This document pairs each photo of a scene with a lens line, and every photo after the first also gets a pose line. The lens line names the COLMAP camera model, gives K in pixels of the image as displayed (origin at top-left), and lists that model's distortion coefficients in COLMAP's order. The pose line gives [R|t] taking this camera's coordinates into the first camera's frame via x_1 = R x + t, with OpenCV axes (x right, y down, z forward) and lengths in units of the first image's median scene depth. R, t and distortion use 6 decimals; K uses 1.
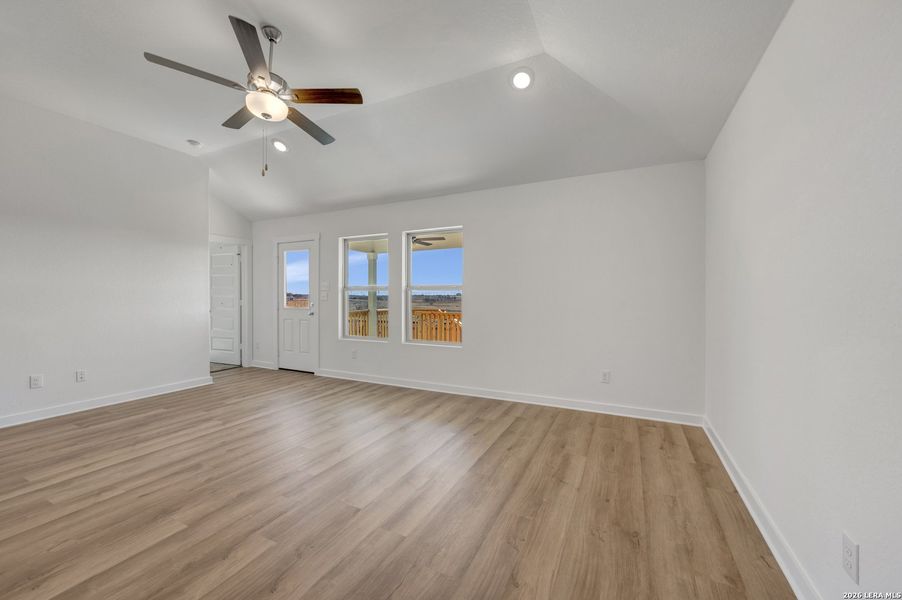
lens RADIAL K [[358.1, 0, 453.4], [0, 358.1, 296.1], [0, 0, 1]] dist [0.000658, -0.000029]
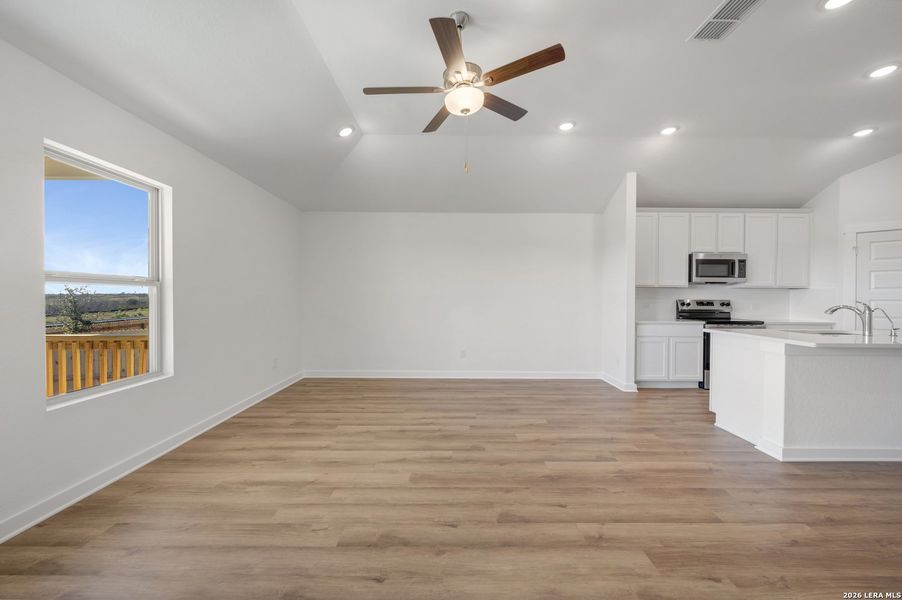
lens RADIAL K [[355.4, 0, 450.0], [0, 355.4, 302.3], [0, 0, 1]] dist [-0.000774, 0.000168]
pose [[-0.440783, -0.013610, 0.897510, -0.993081], [-0.003315, 0.999903, 0.013535, -0.001375], [-0.897608, 0.002991, -0.440785, 1.060867]]
